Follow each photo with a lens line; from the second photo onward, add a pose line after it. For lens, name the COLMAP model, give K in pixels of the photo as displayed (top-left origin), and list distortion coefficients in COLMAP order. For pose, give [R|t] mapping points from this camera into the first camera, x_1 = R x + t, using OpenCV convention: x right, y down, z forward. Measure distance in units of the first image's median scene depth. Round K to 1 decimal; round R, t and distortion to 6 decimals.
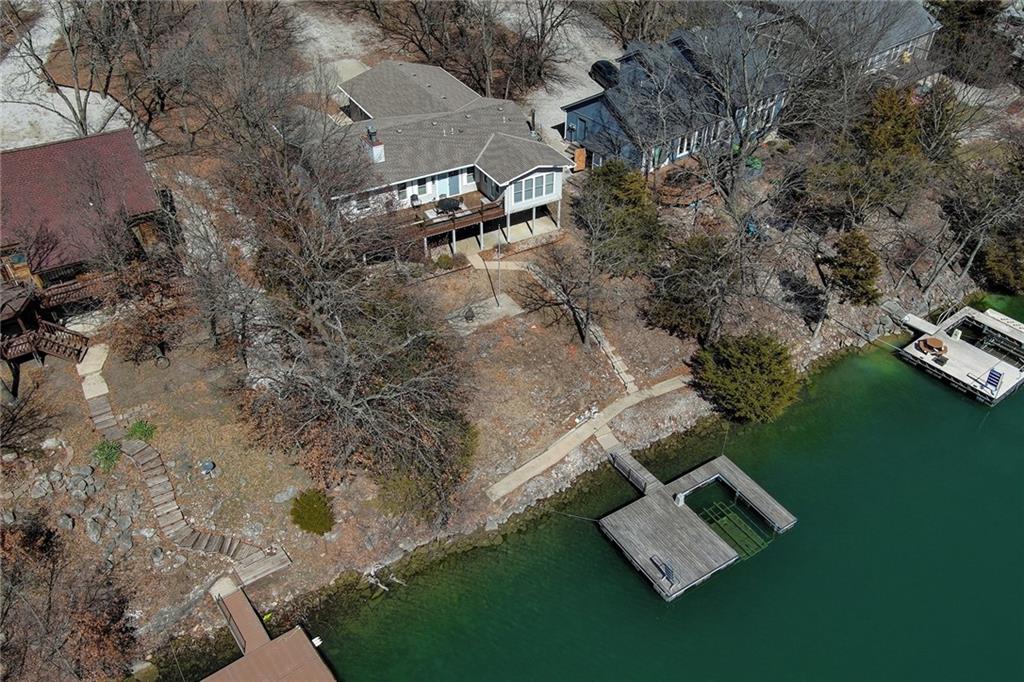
lens RADIAL K [[856.5, 0, 562.4], [0, 856.5, 341.2], [0, 0, 1]] dist [0.000520, -0.002727]
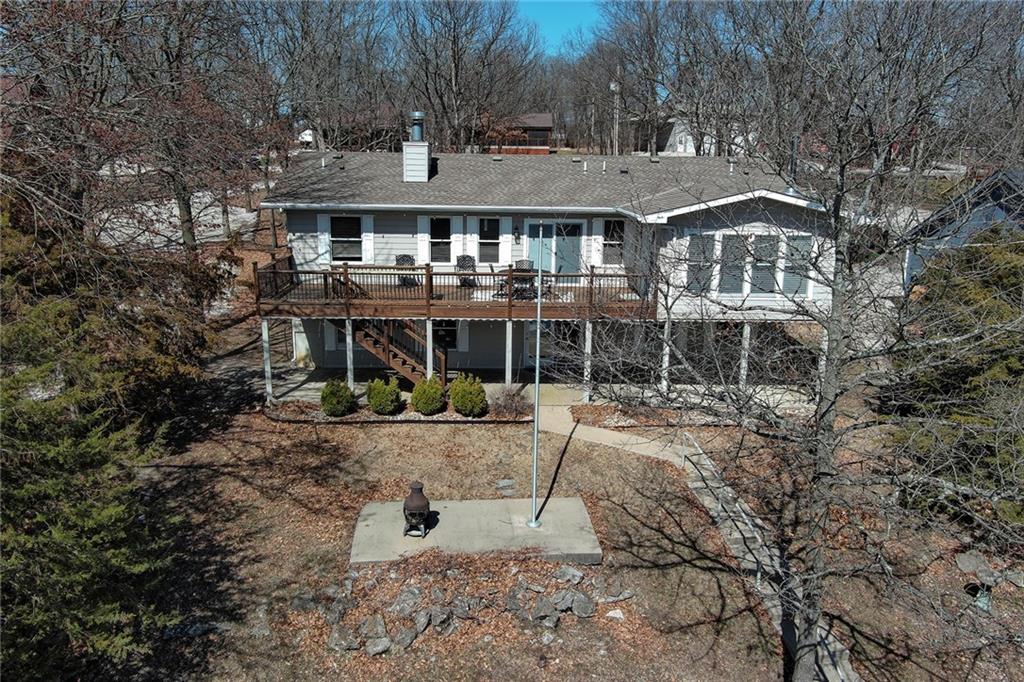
lens RADIAL K [[809.7, 0, 512.0], [0, 809.7, 341.0], [0, 0, 1]] dist [0.003096, 0.000665]
pose [[0.866591, 0.099957, -0.488906, 0.056144], [-0.300970, 0.886175, -0.352294, 0.007744], [0.398042, 0.452441, 0.798035, 0.712406]]
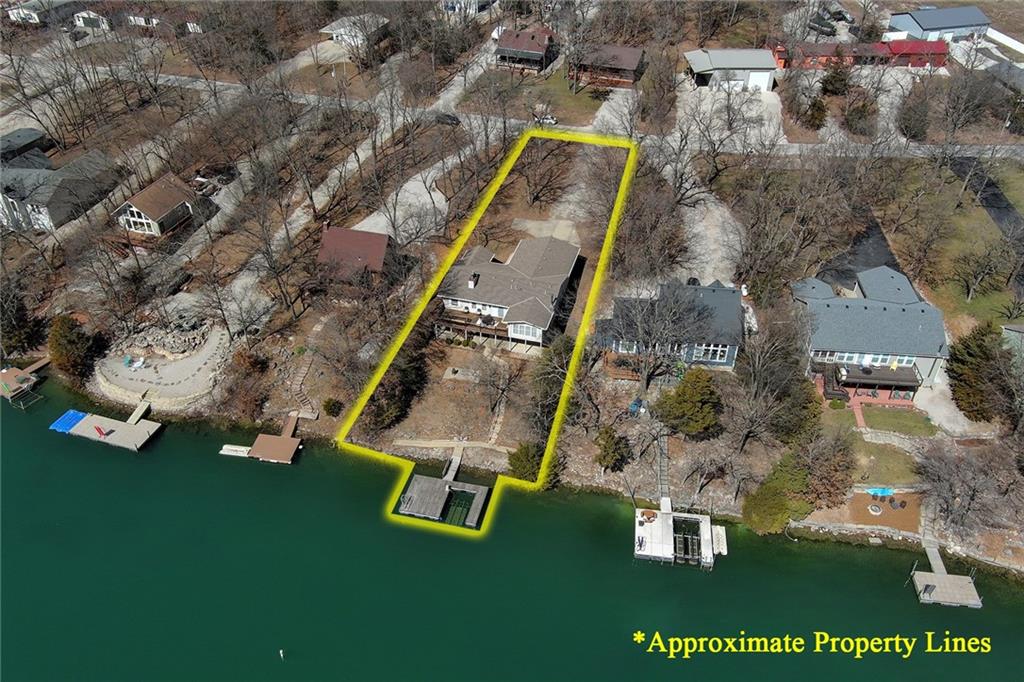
lens RADIAL K [[866.9, 0, 512.5], [0, 866.9, 318.5], [0, 0, 1]] dist [0.009249, -0.001117]
pose [[0.689063, 0.413628, -0.595066, 1.133980], [-0.445269, 0.889490, 0.102677, -0.404755], [0.571776, 0.194214, 0.797091, -0.596643]]
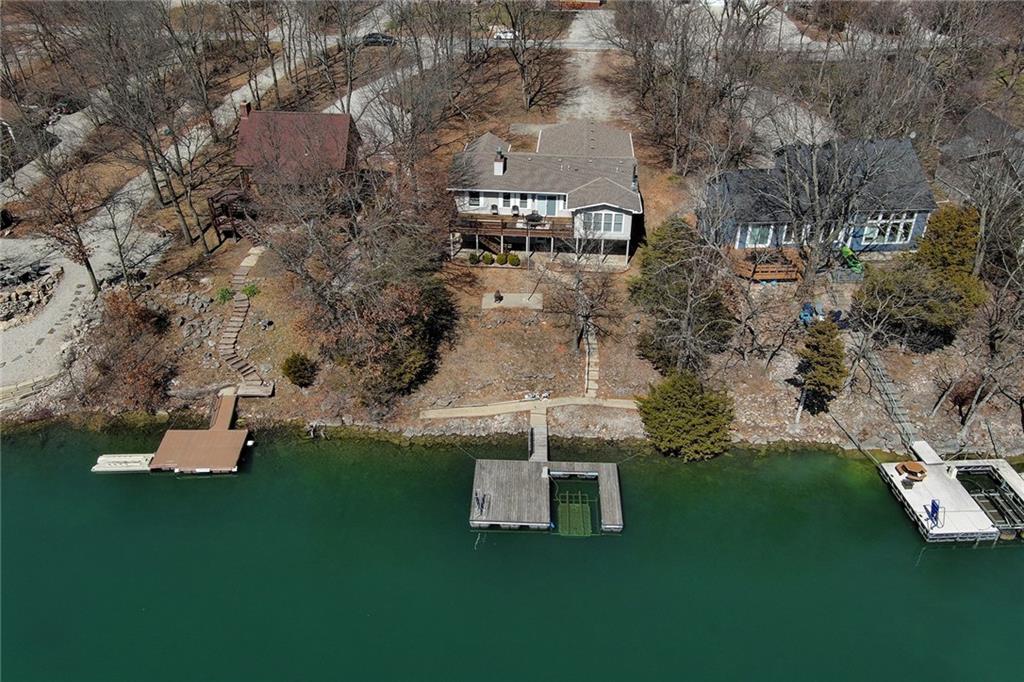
lens RADIAL K [[866.9, 0, 512.5], [0, 866.9, 318.5], [0, 0, 1]] dist [0.009249, -0.001117]
pose [[0.812642, 0.273385, -0.514659, 0.537473], [-0.352031, 0.934084, -0.059672, 0.063569], [0.464421, 0.229667, 0.855316, -0.057681]]
